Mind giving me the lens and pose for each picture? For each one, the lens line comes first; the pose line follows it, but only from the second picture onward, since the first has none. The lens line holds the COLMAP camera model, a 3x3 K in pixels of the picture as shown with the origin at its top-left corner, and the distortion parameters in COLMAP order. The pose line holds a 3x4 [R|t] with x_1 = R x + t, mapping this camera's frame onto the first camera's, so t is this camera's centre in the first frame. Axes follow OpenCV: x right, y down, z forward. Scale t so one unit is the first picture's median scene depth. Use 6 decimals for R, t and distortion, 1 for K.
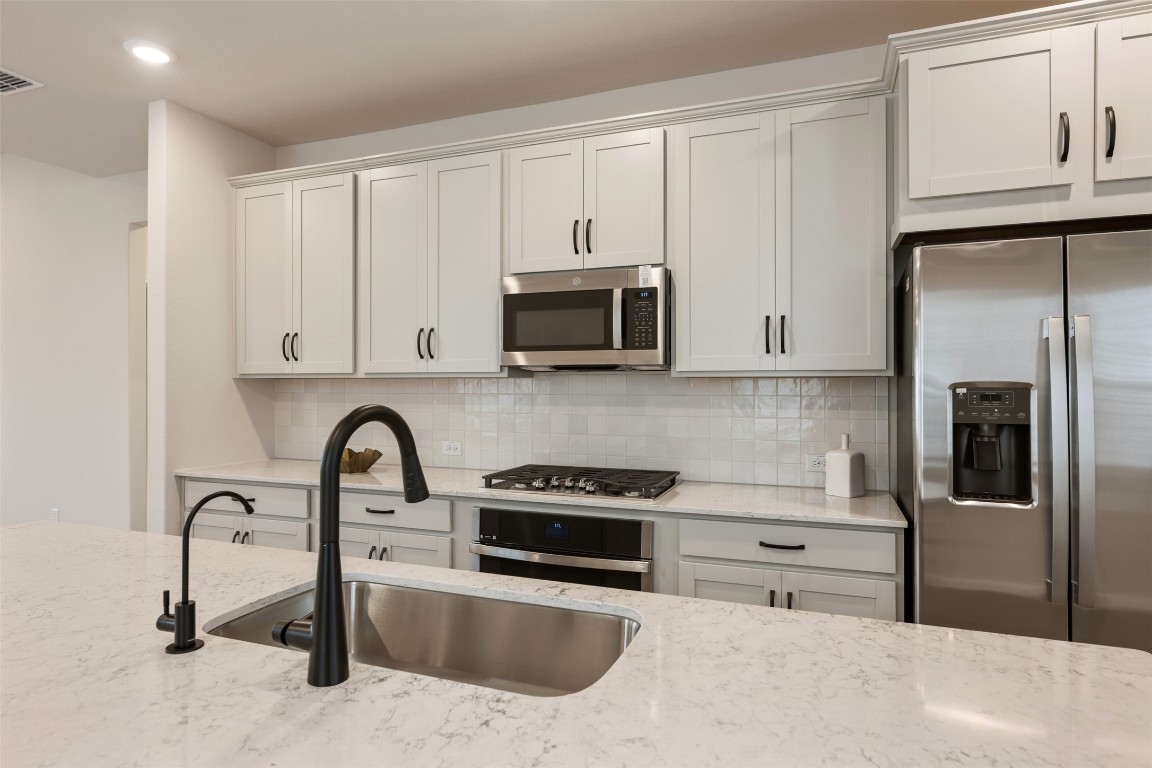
lens RADIAL K [[646.9, 0, 576.0], [0, 646.9, 384.0], [0, 0, 1]] dist [-0.000812, -0.000126]
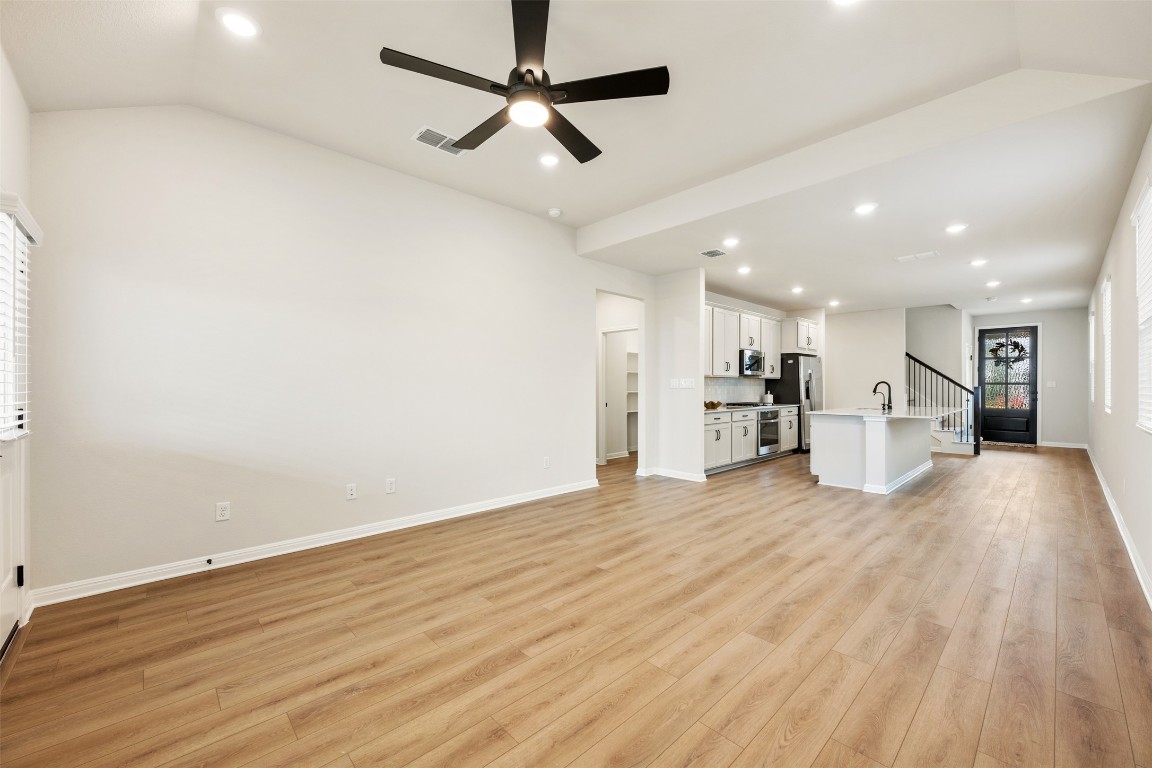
lens RADIAL K [[454.0, 0, 576.0], [0, 454.0, 384.0], [0, 0, 1]] dist [-0.000891, -0.000130]
pose [[0.429271, 0.000205, 0.903176, -3.009557], [-0.003938, 0.999991, 0.001645, 0.026110], [-0.903167, -0.004262, 0.429268, 0.819774]]
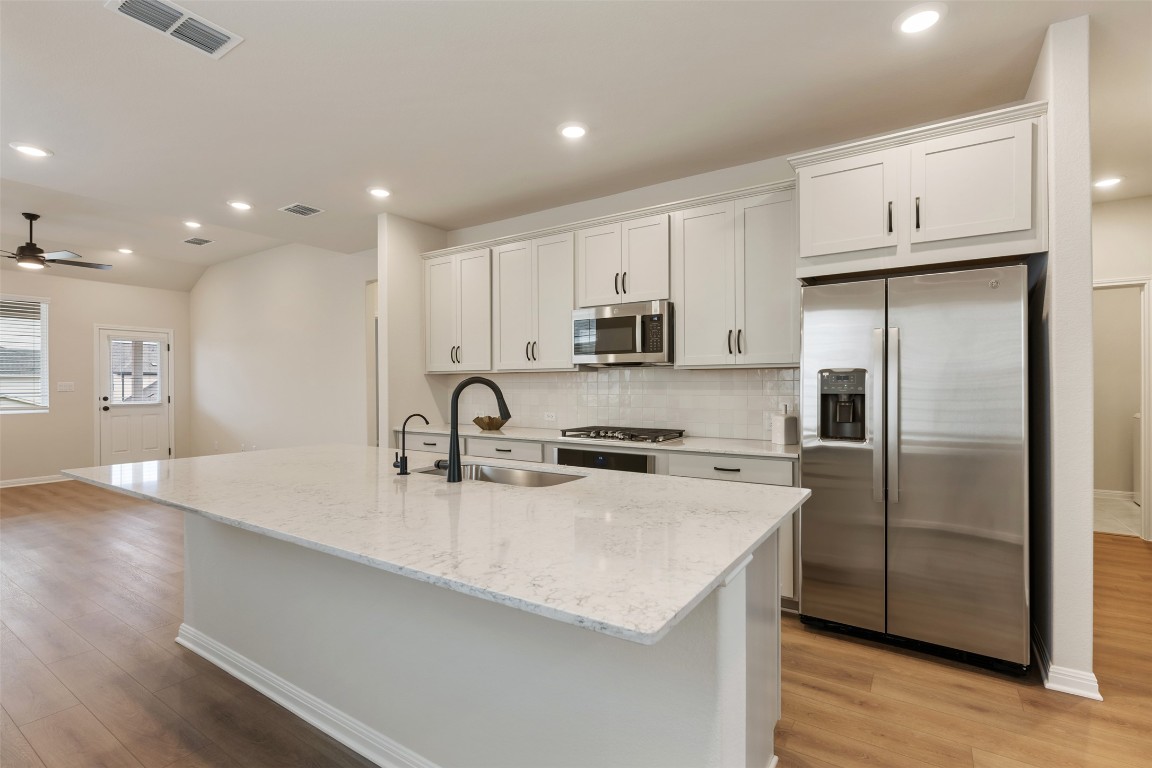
lens RADIAL K [[529.9, 0, 577.1], [0, 529.9, 389.2], [0, 0, 1]] dist [0.000469, 0.000063]
pose [[0.977635, -0.002835, -0.210289, 0.189989], [0.005469, 0.999914, 0.011942, 0.021403], [0.210237, -0.012825, 0.977566, -0.337596]]
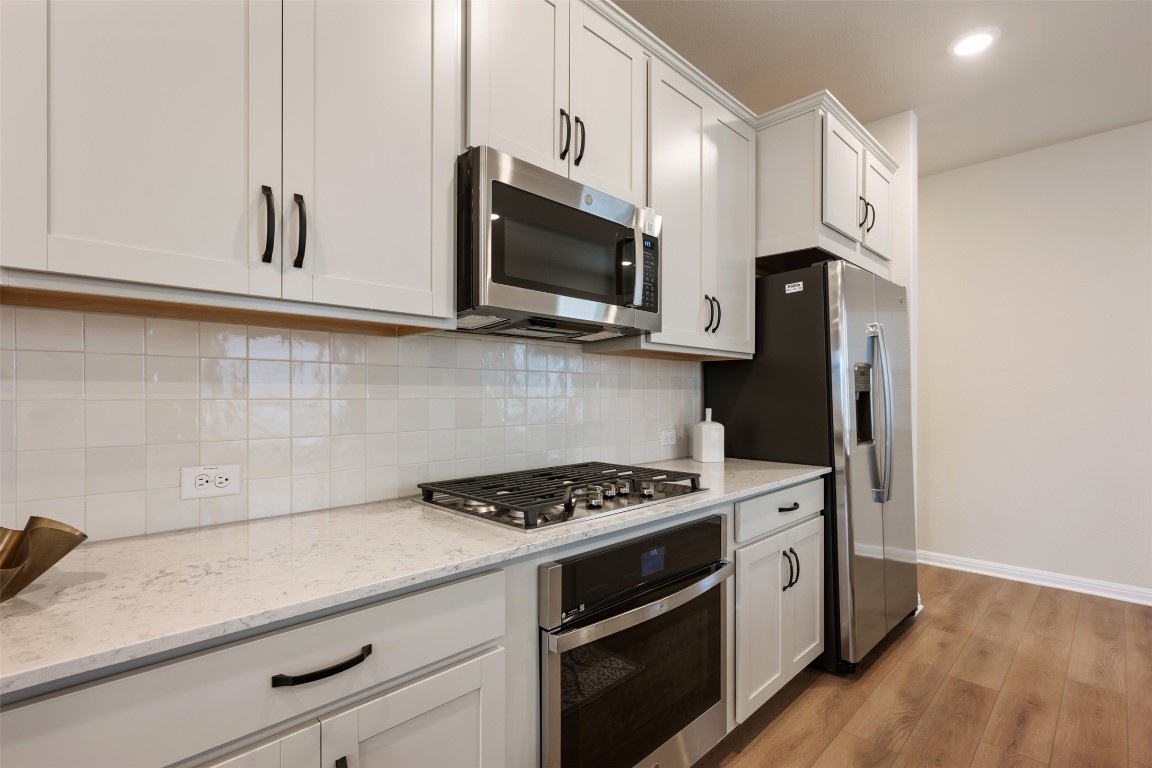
lens RADIAL K [[545.2, 0, 578.3], [0, 545.2, 393.4], [0, 0, 1]] dist [0.000226, 0.000663]
pose [[0.400696, 0.000004, 0.916211, -0.548734], [-0.004147, 0.999990, 0.001809, 0.048267], [-0.916202, -0.004524, 0.400692, 0.792461]]
